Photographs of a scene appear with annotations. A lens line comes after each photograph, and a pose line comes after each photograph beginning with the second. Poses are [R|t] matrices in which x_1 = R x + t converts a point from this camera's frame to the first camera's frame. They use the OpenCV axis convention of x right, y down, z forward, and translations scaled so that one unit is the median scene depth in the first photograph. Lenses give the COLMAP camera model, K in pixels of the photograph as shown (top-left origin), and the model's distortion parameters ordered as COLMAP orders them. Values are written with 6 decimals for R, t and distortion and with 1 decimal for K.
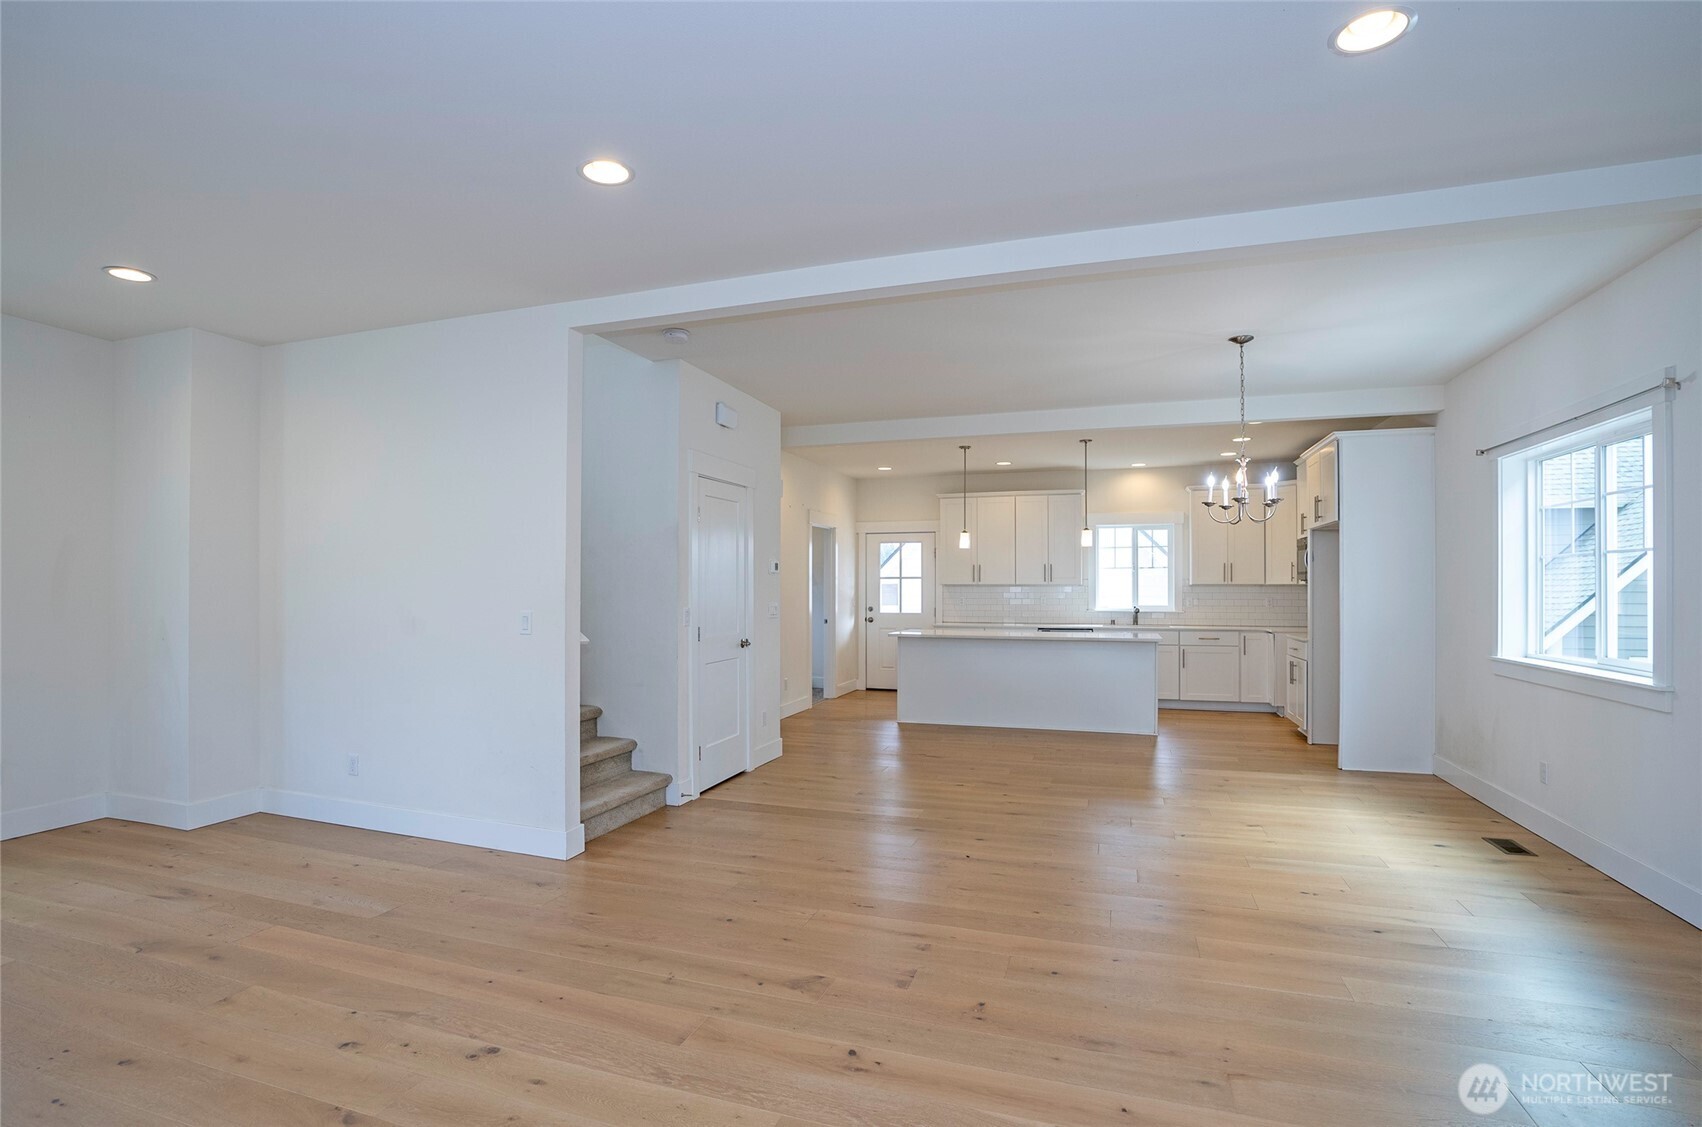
lens RADIAL K [[839.4, 0, 799.8], [0, 839.4, 616.9], [0, 0, 1]] dist [-0.047813, 0.000259]
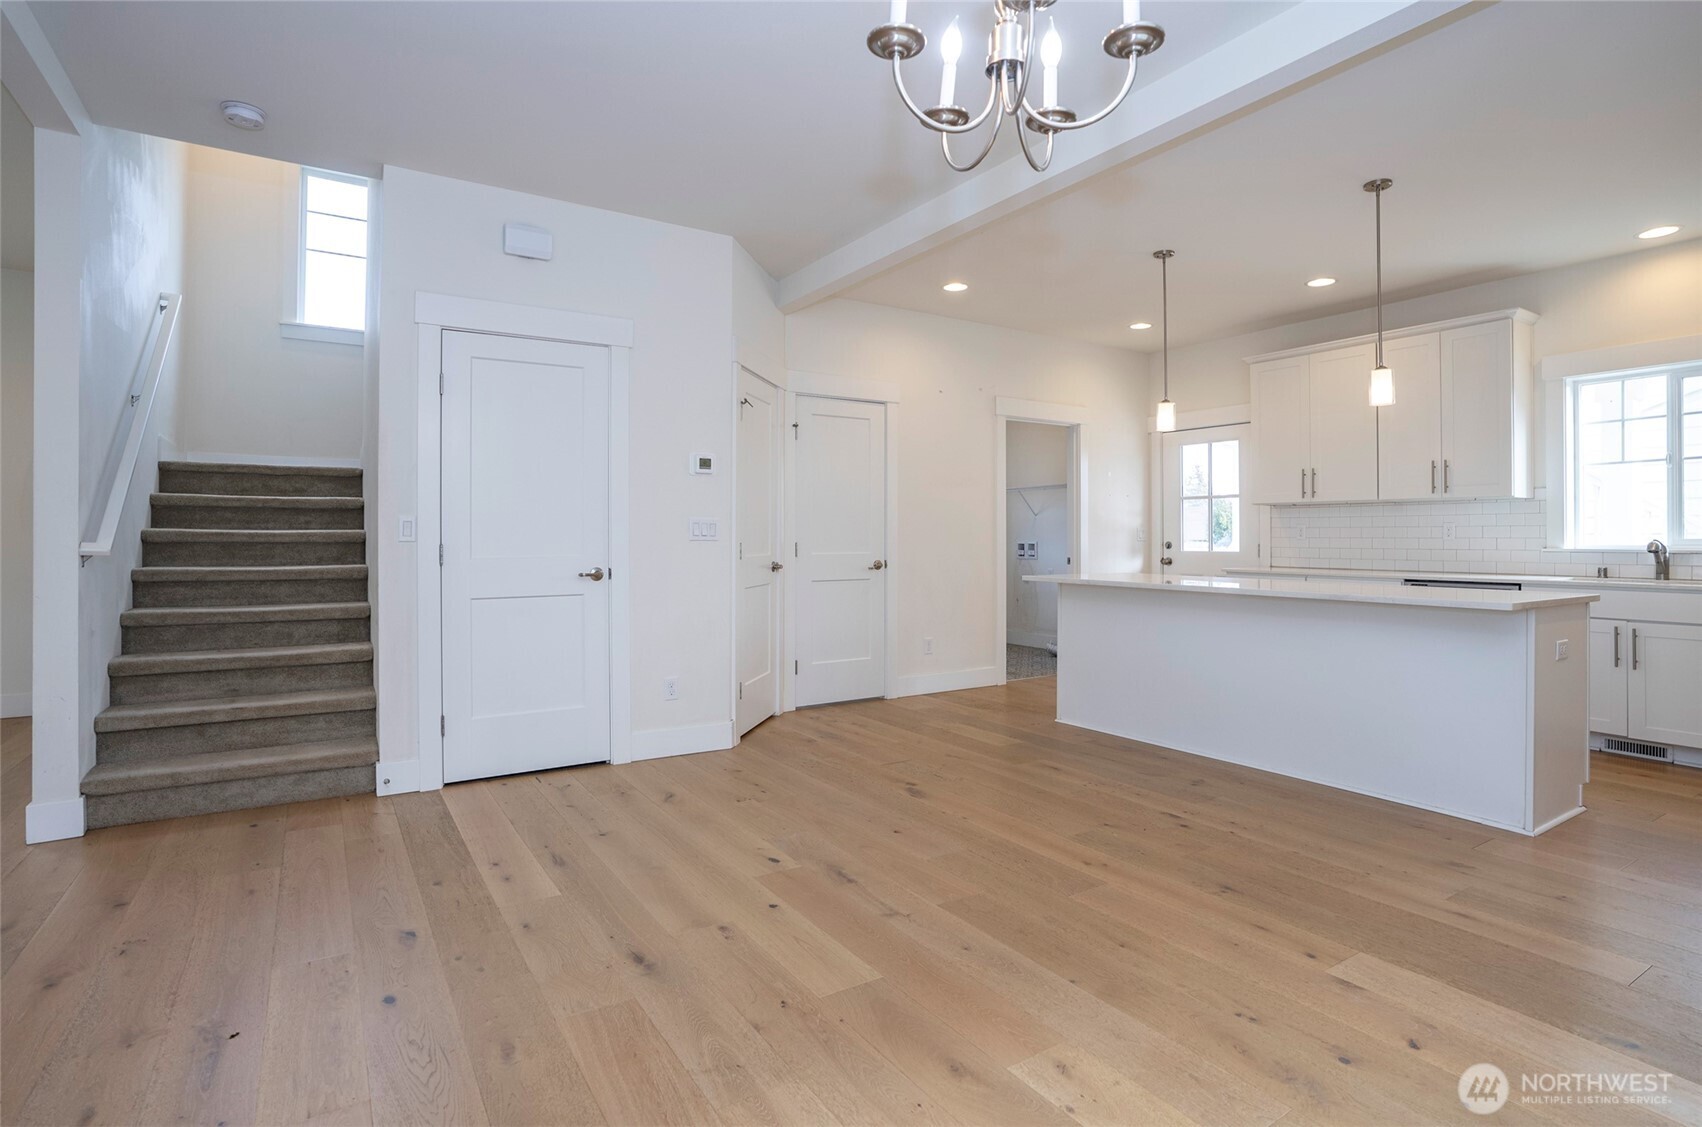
lens RADIAL K [[828.2, 0, 851.0], [0, 828.2, 563.5], [0, 0, 1]] dist [-0.017364, 0.000157]
pose [[0.802988, 0.021511, -0.595607, 0.495124], [-0.023693, 0.999711, 0.004163, 0.015030], [0.595524, 0.010769, 0.803265, 0.578425]]
